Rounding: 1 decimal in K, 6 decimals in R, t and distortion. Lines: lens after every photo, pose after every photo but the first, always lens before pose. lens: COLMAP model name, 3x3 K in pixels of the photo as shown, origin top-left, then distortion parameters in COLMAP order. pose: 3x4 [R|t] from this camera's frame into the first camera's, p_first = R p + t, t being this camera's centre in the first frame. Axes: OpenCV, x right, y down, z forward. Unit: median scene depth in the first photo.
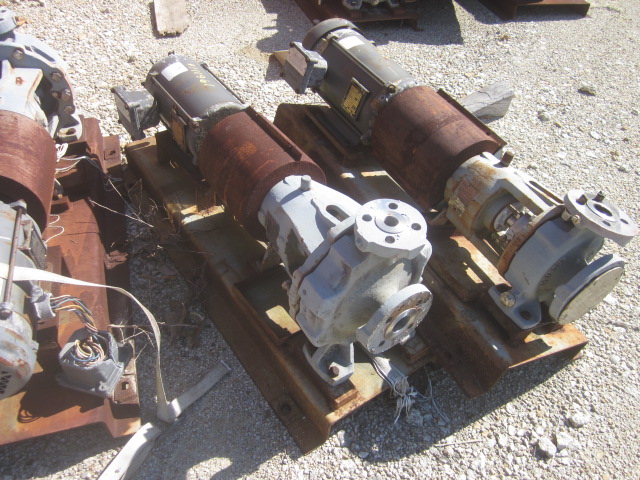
lens RADIAL K [[532.0, 0, 320.0], [0, 532.0, 240.0], [0, 0, 1]] dist [-0.041680, 0.003830]
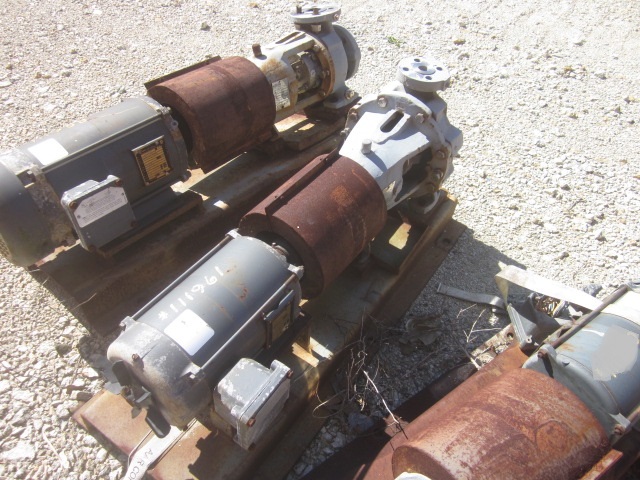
lens RADIAL K [[532.0, 0, 320.0], [0, 532.0, 240.0], [0, 0, 1]] dist [-0.041680, 0.003830]
pose [[-0.334218, -0.752237, 0.567836, -0.673144], [0.585495, 0.306417, 0.750536, -0.819540], [-0.738576, 0.583308, 0.338020, 0.743443]]
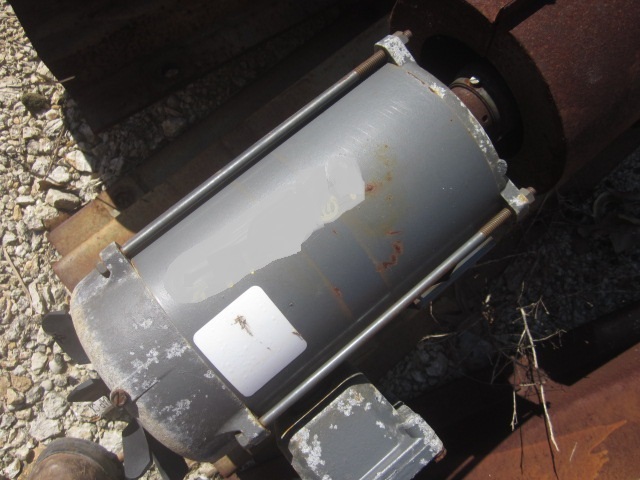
lens RADIAL K [[532.0, 0, 320.0], [0, 532.0, 240.0], [0, 0, 1]] dist [-0.041680, 0.003830]
pose [[-0.053726, -0.998230, -0.025498, -0.262672], [0.605392, -0.052869, 0.794170, -0.577491], [-0.794112, 0.027231, 0.607161, 0.957043]]
